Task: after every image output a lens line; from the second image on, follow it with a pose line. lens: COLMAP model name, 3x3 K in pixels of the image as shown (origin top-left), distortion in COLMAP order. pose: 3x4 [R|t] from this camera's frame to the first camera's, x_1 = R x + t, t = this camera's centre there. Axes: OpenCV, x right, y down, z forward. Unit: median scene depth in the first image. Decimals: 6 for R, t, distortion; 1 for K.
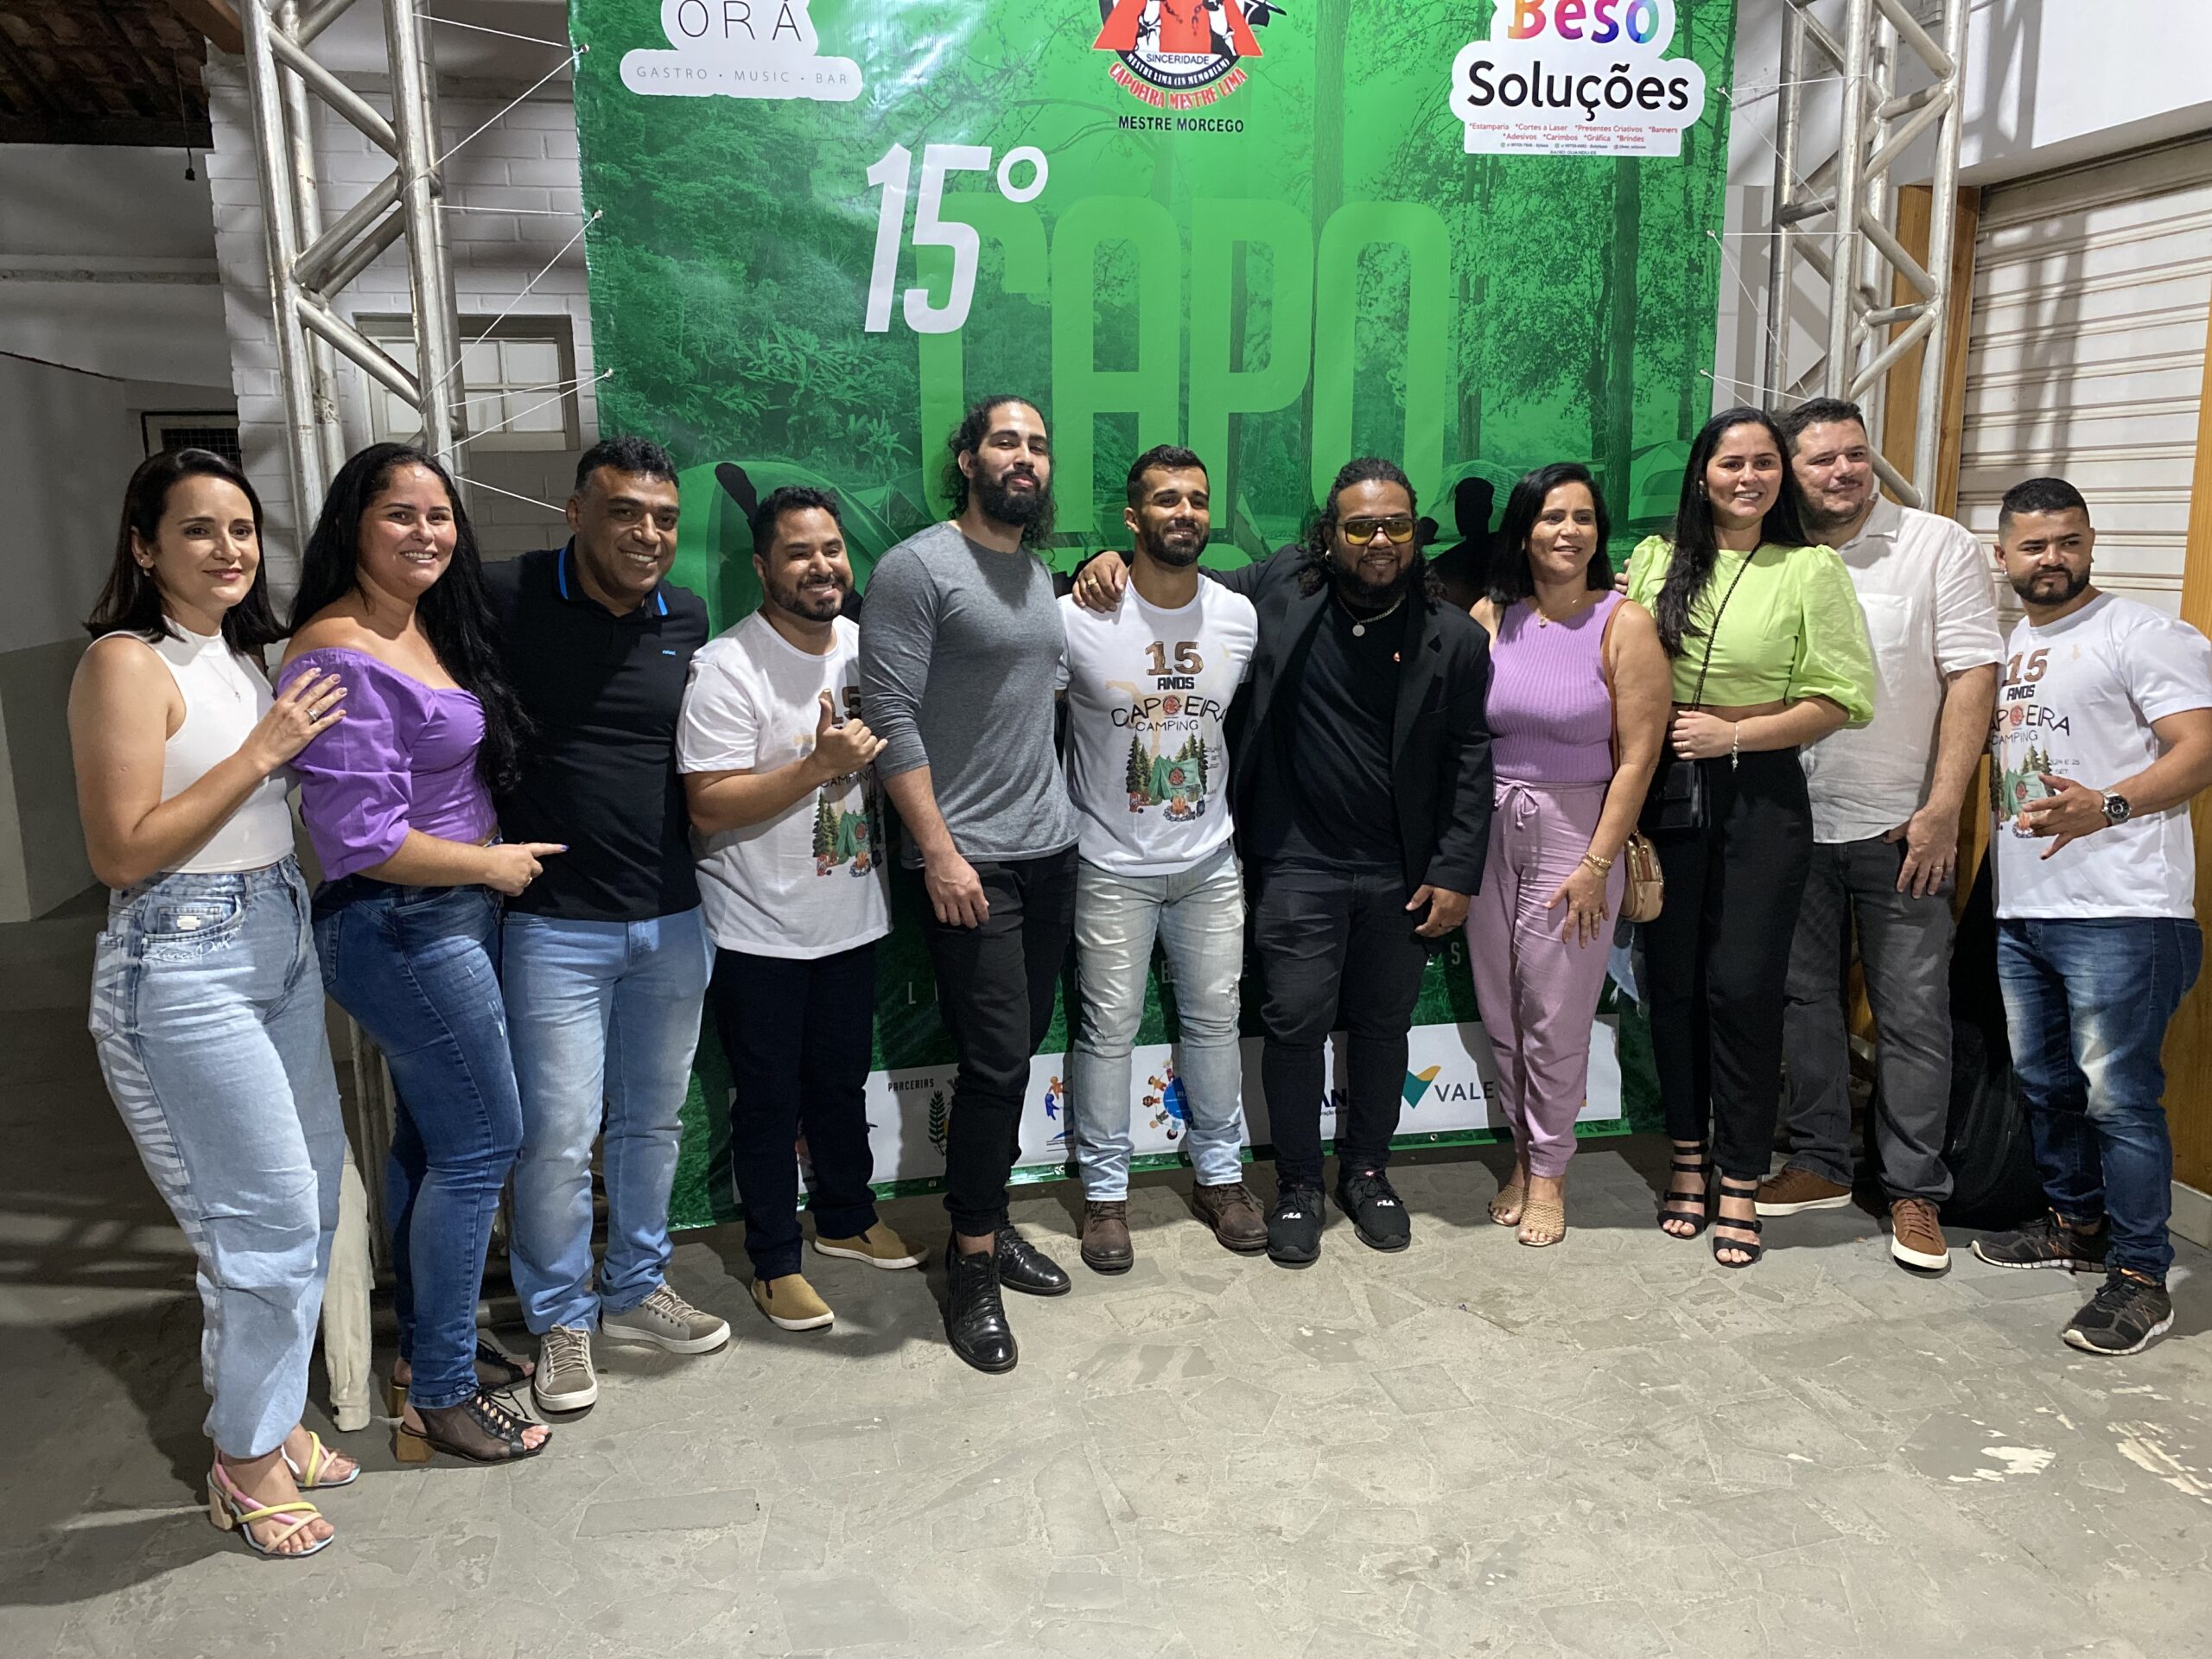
lens RADIAL K [[1659.1, 0, 1085.0], [0, 1659.1, 821.4], [0, 0, 1]] dist [-0.013788, 0.001764]
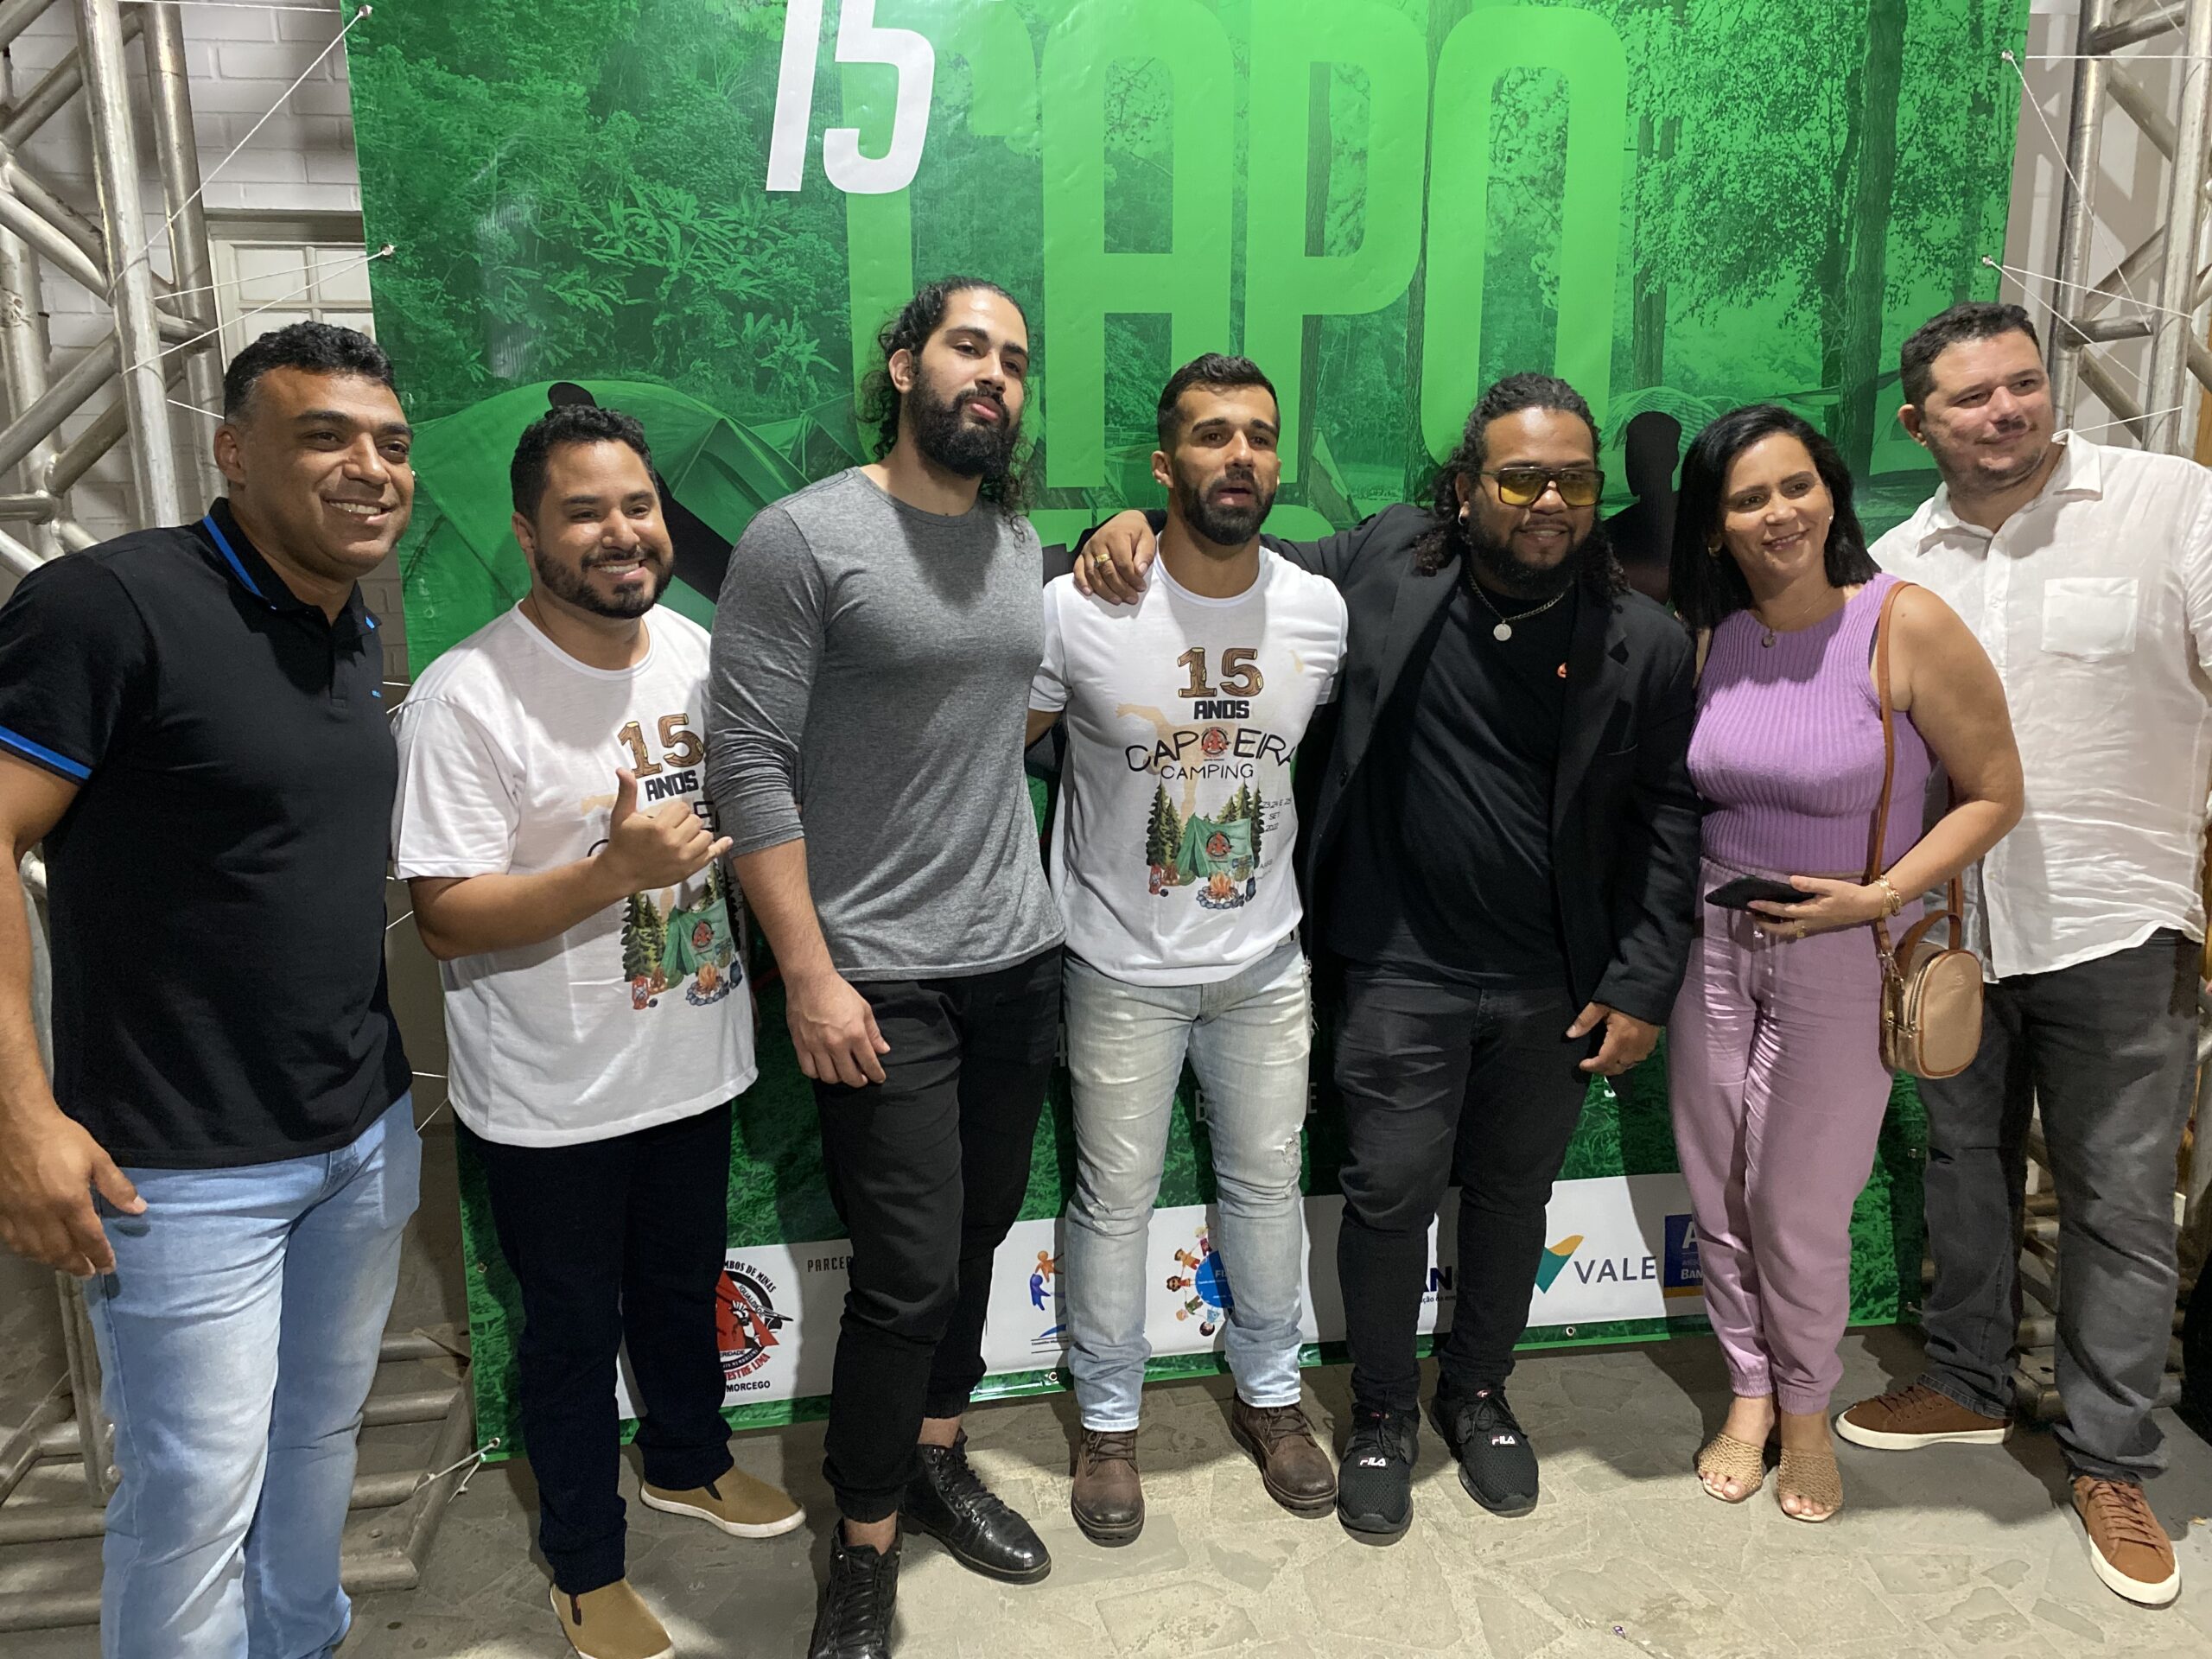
lens RADIAL K [[1703.8, 0, 1083.5], [0, 1703.8, 838.4], [0, 0, 1]] dist [-0.043305, 0.049449]
pose [[0.998441, 0.014886, -0.053797, 0.037170], [-0.013665, 0.999642, 0.022997, -0.041777], [0.054120, -0.022226, 0.998287, 0.277670]]
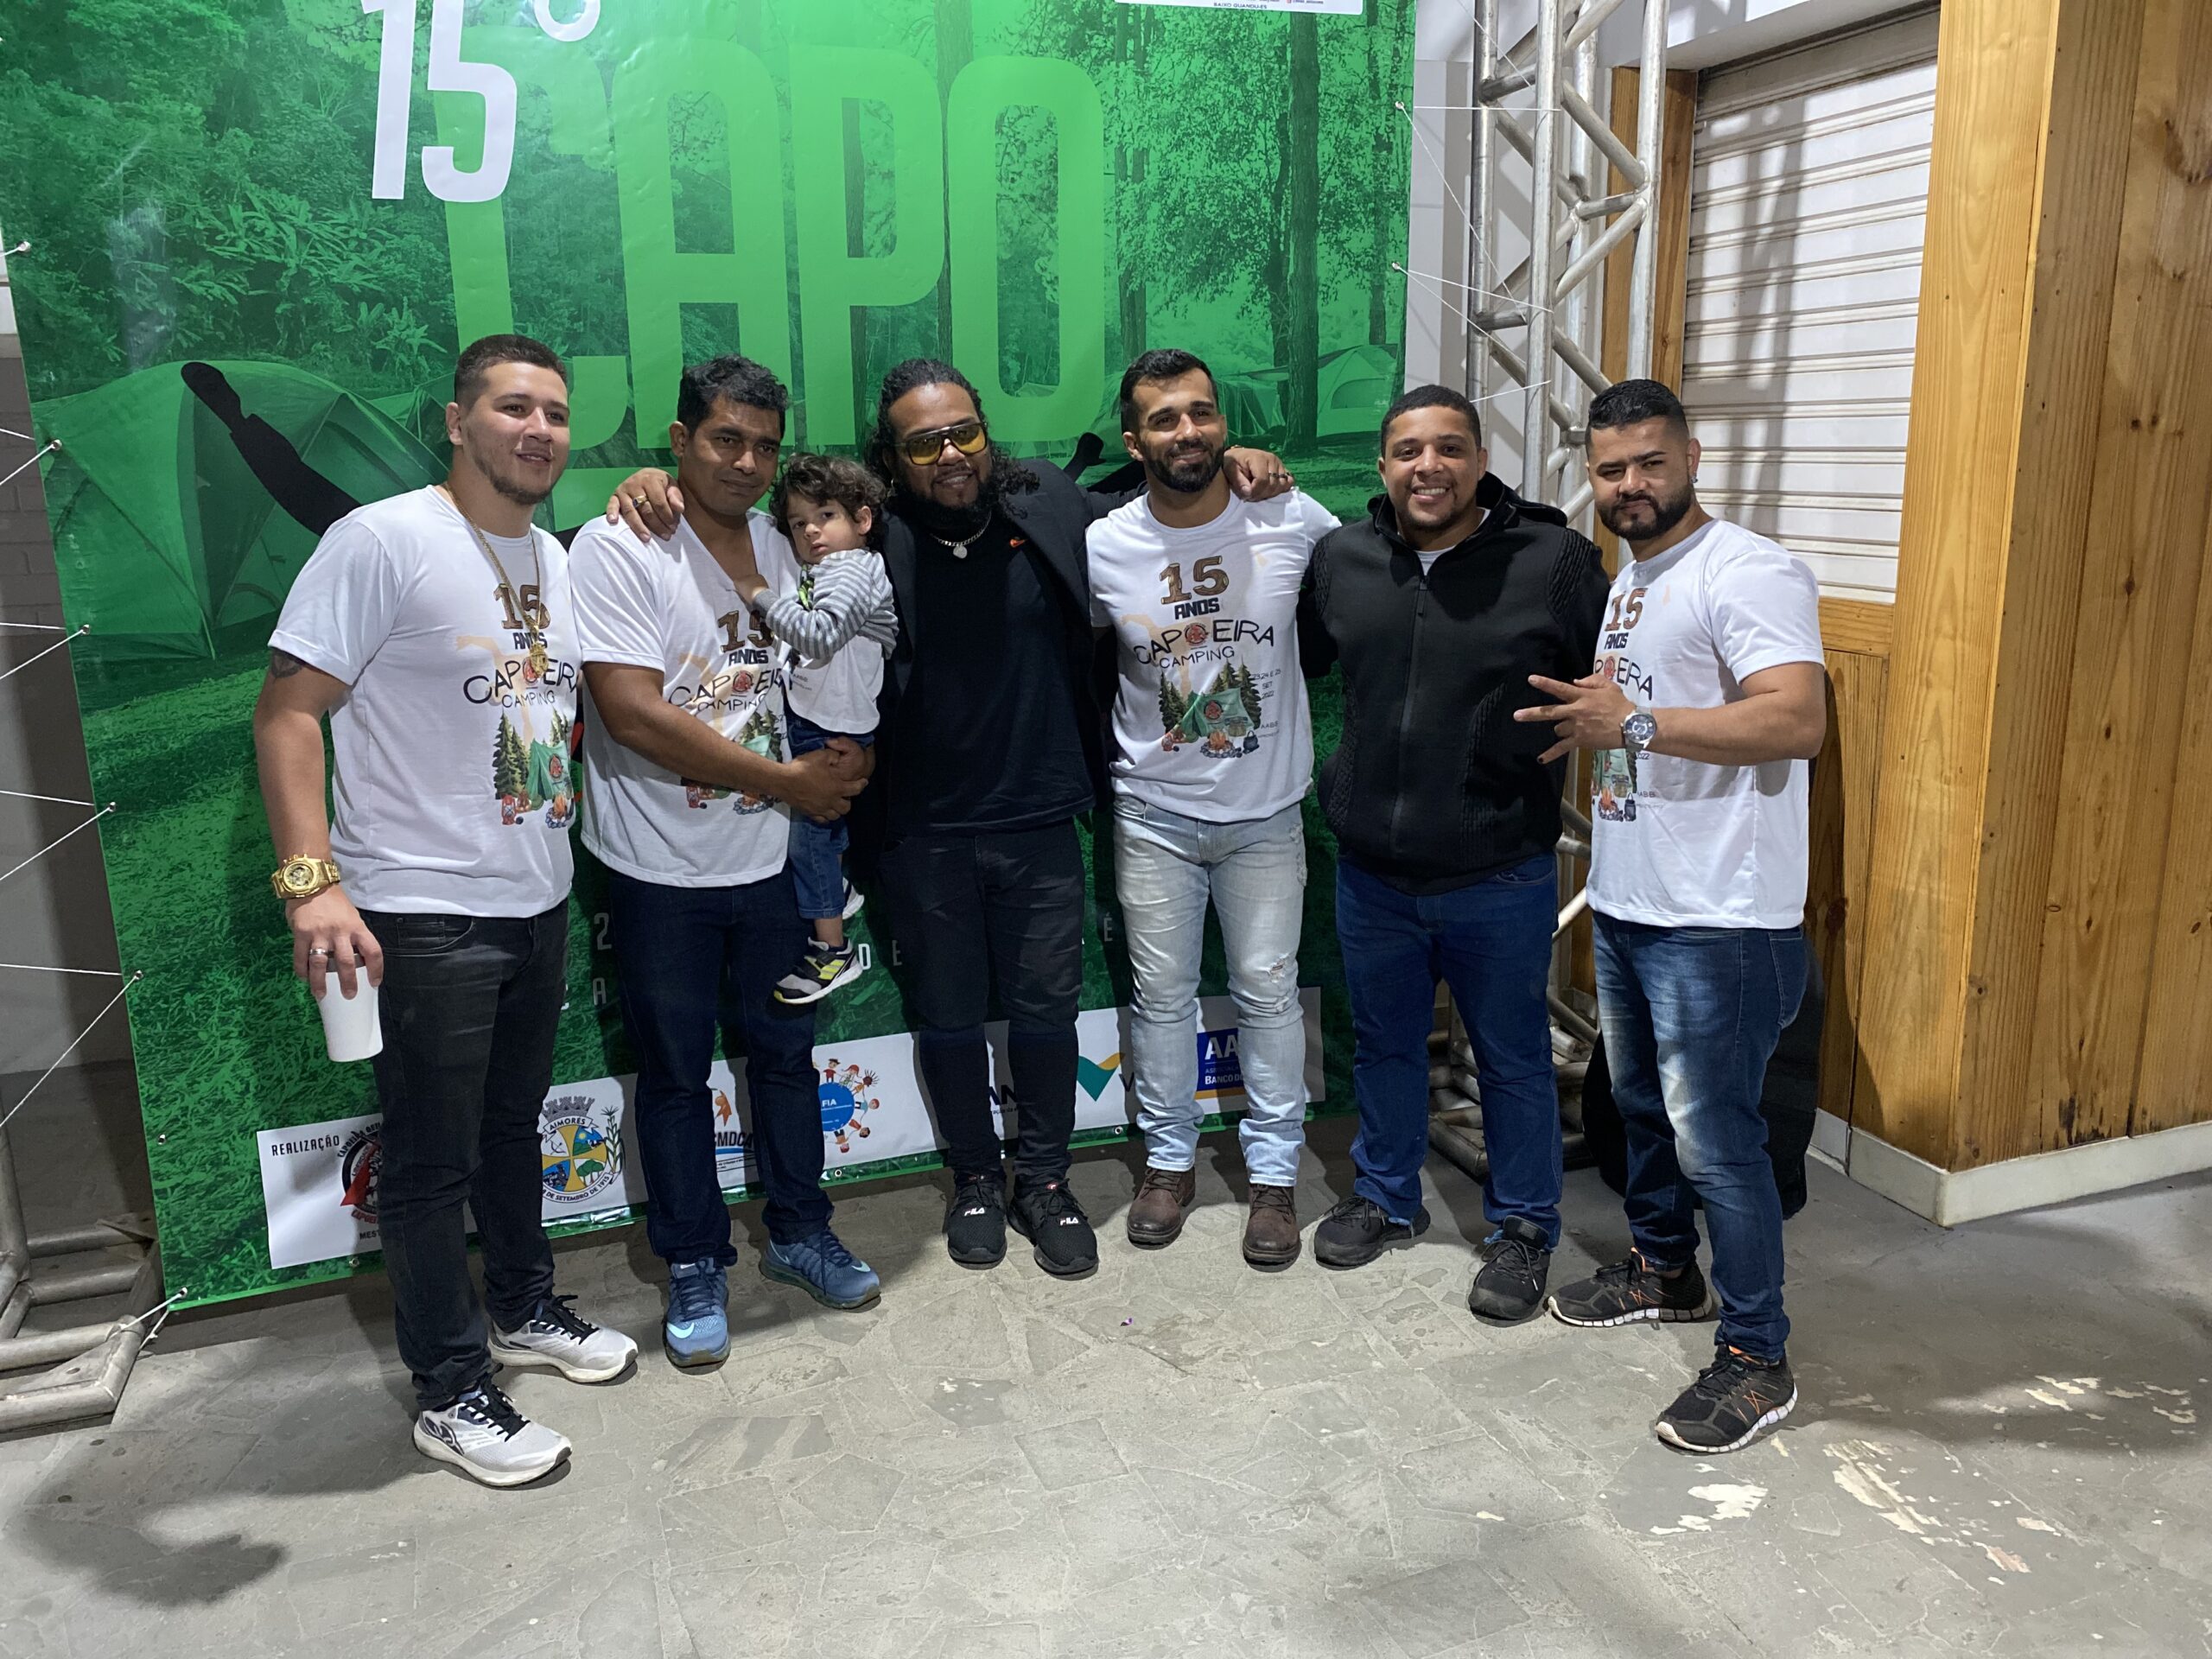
lens RADIAL K [[1666.3, 0, 1093.4], [0, 1666.3, 822.0], [0, 0, 1]] dist [-0.002008, -0.013140]
pose [[0.991826, -0.029735, 0.124084, 0.098119], [0.024989, 0.998902, 0.039632, -0.014426], [-0.125126, -0.036207, 0.991480, 0.131210]]
